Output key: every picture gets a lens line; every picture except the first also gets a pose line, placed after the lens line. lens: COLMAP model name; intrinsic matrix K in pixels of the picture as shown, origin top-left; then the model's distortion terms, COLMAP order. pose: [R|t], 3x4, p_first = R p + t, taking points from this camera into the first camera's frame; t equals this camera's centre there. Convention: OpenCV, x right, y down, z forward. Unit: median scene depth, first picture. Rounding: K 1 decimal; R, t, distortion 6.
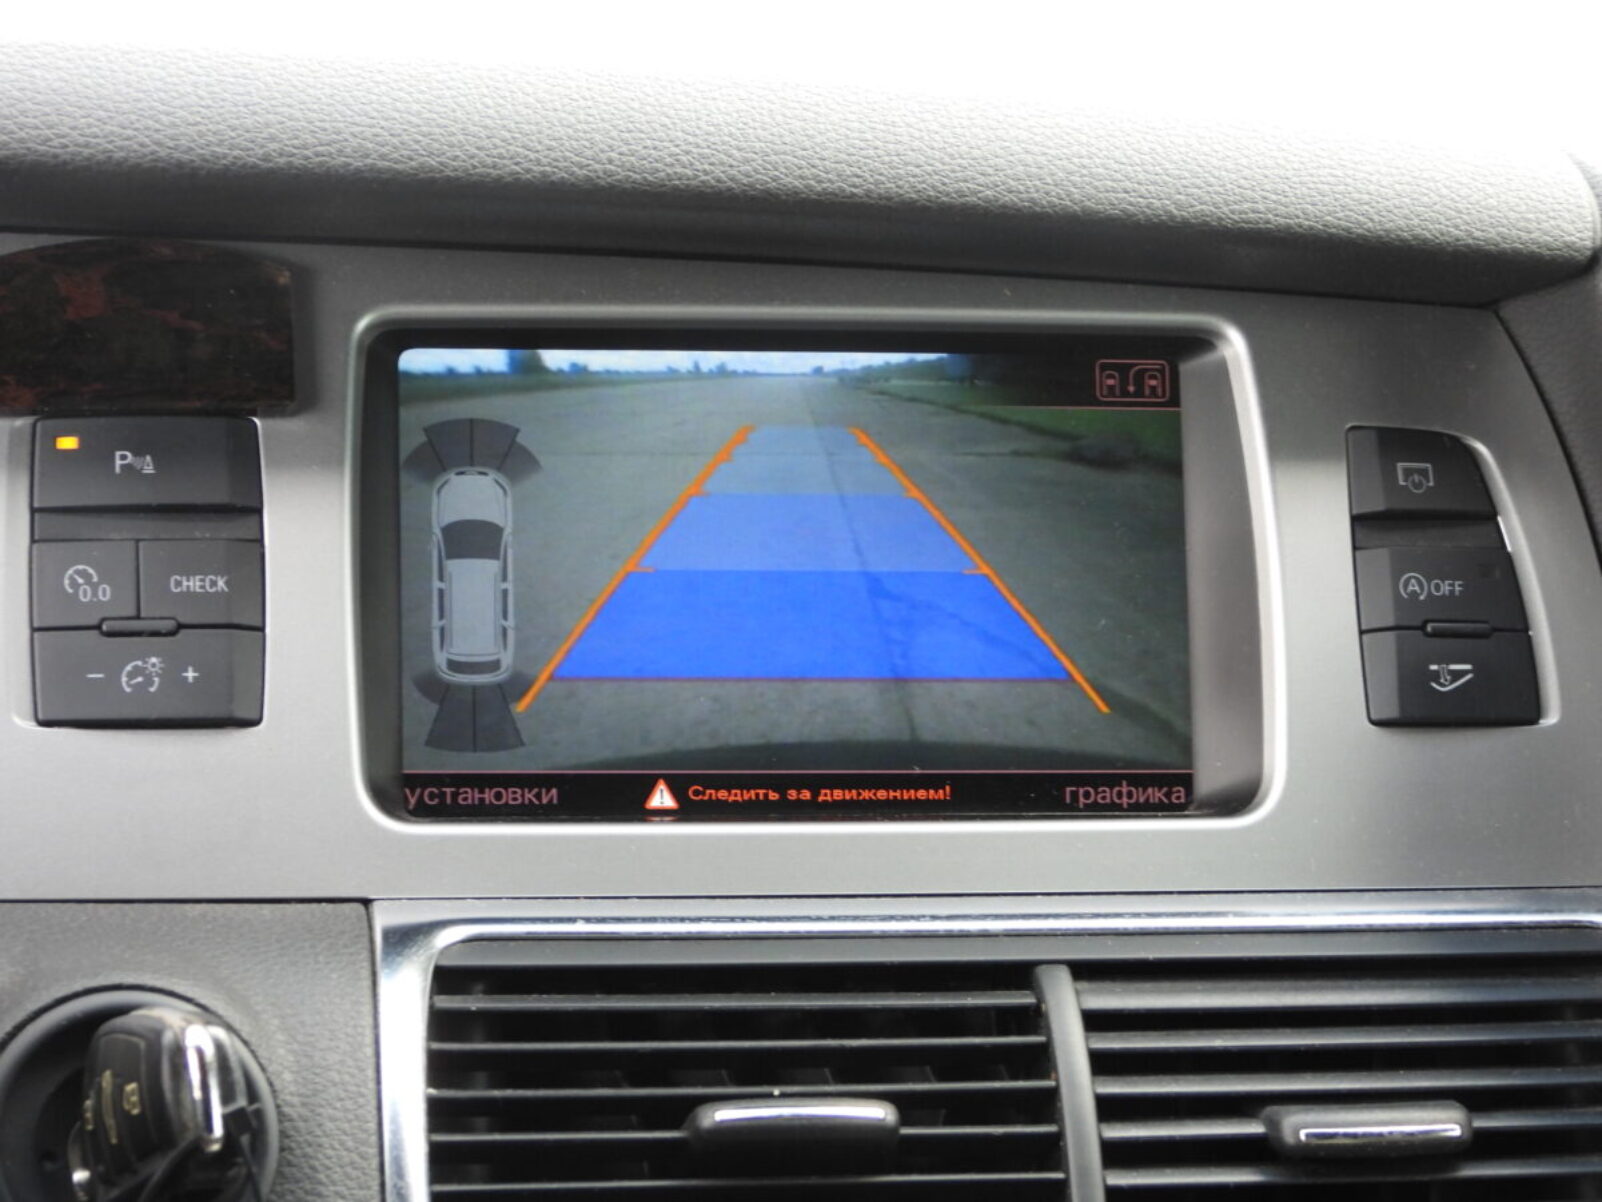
lens RADIAL K [[5168.0, 0, 789.0], [0, 5168.0, 592.0], [0, 0, 1]] dist [-0.213377, 0.000000]
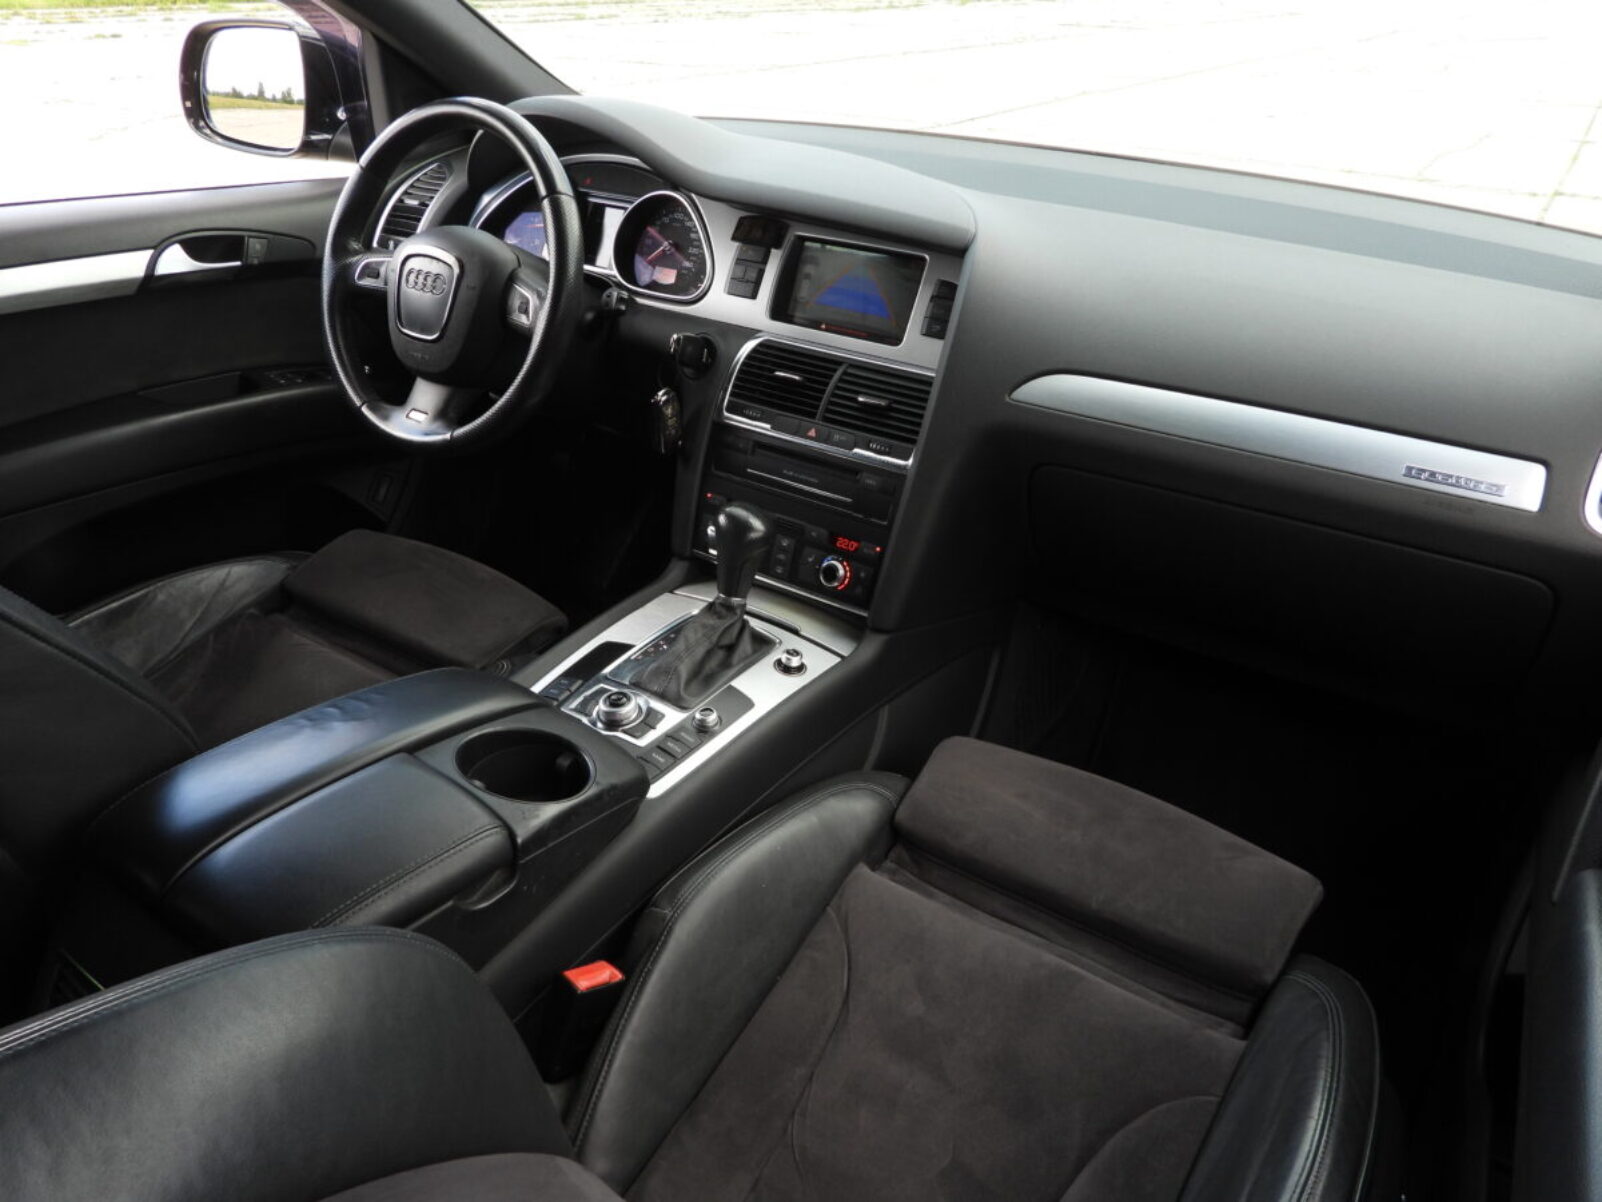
lens RADIAL K [[1158.3, 0, 802.0], [0, 1158.3, 599.9], [0, 0, 1]] dist [-0.011894, 0.007362]
pose [[0.722989, 0.314601, -0.615072, 0.892494], [-0.169480, 0.943861, 0.283555, -0.036383], [0.669749, -0.100765, 0.735719, -0.010014]]
